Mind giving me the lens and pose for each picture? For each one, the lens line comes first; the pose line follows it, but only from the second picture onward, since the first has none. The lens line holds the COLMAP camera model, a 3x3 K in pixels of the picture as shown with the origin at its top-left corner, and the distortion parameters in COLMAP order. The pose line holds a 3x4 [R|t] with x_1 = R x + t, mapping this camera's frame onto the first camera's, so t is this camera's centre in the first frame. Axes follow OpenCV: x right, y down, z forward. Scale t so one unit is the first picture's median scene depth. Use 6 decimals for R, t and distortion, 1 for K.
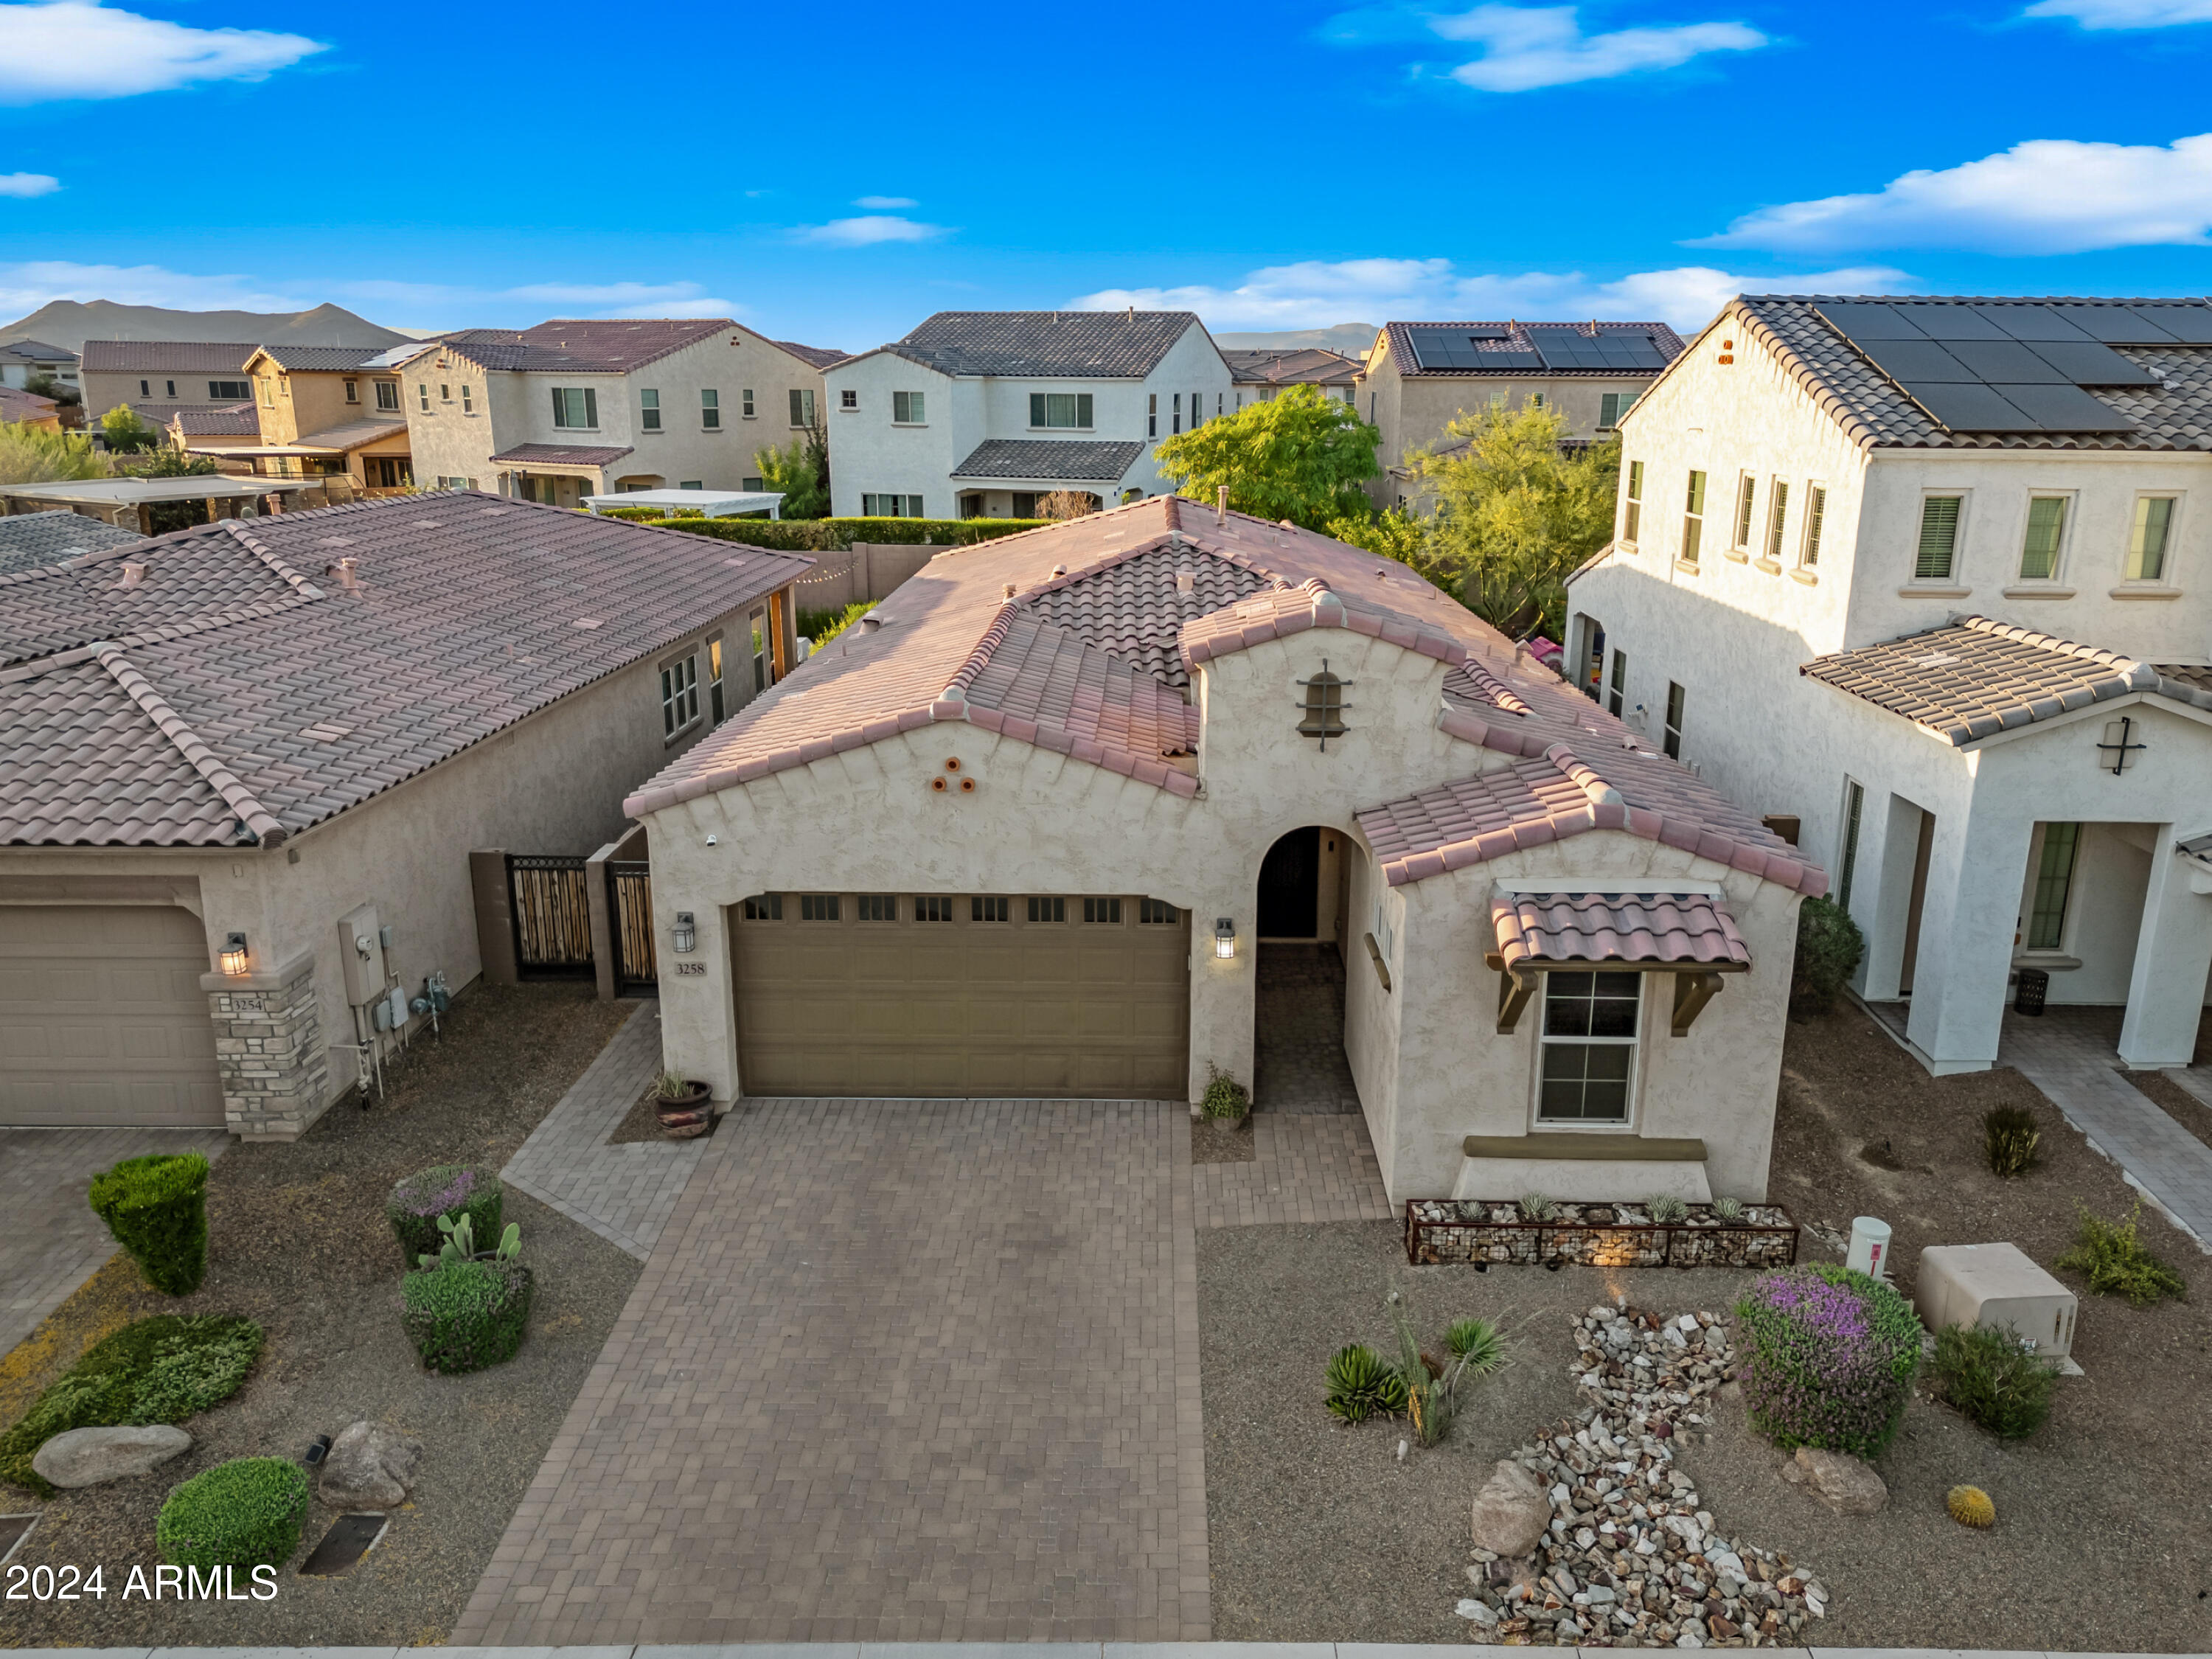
lens RADIAL K [[1598.2, 0, 1105.7], [0, 1598.2, 835.0], [0, 0, 1]] dist [0.077517, -0.014524]
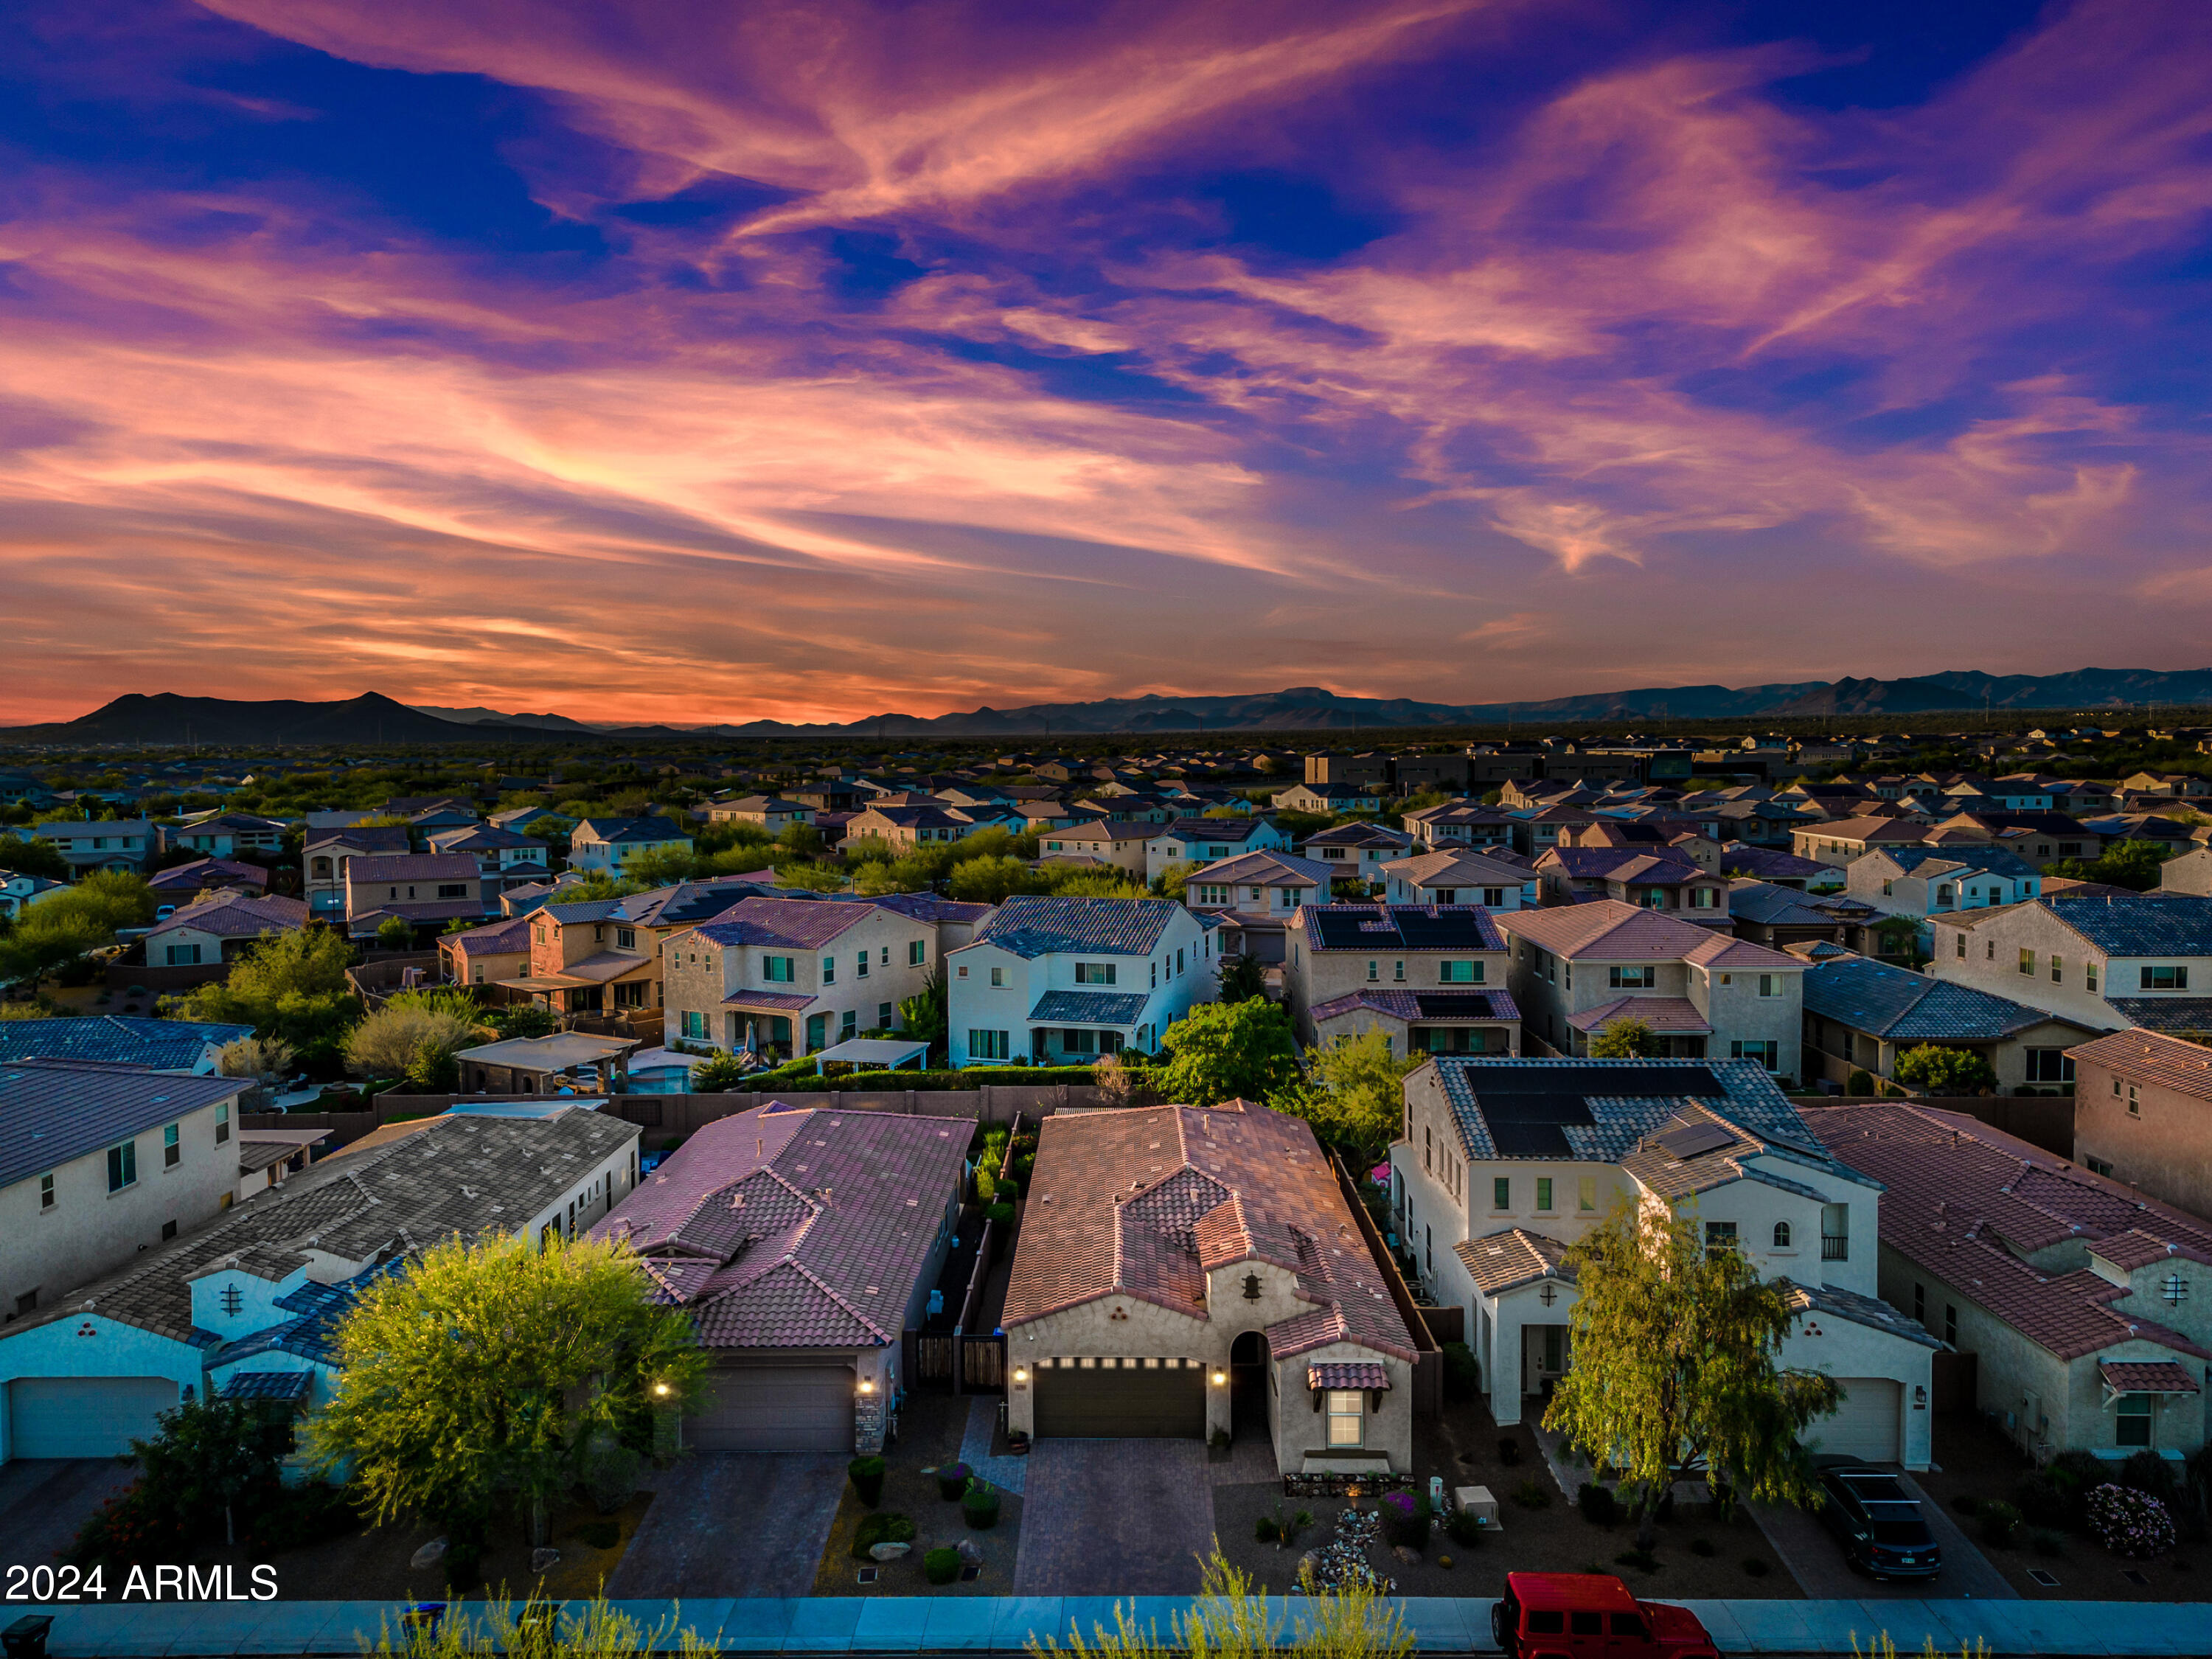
lens RADIAL K [[1598.2, 0, 1075.7], [0, 1598.2, 858.2], [0, 0, 1]] dist [0.077517, -0.014524]
pose [[0.999967, -0.007924, 0.001937, -0.169952], [0.008146, 0.982520, -0.185978, -0.294854], [-0.000429, 0.185988, 0.982552, -1.886016]]
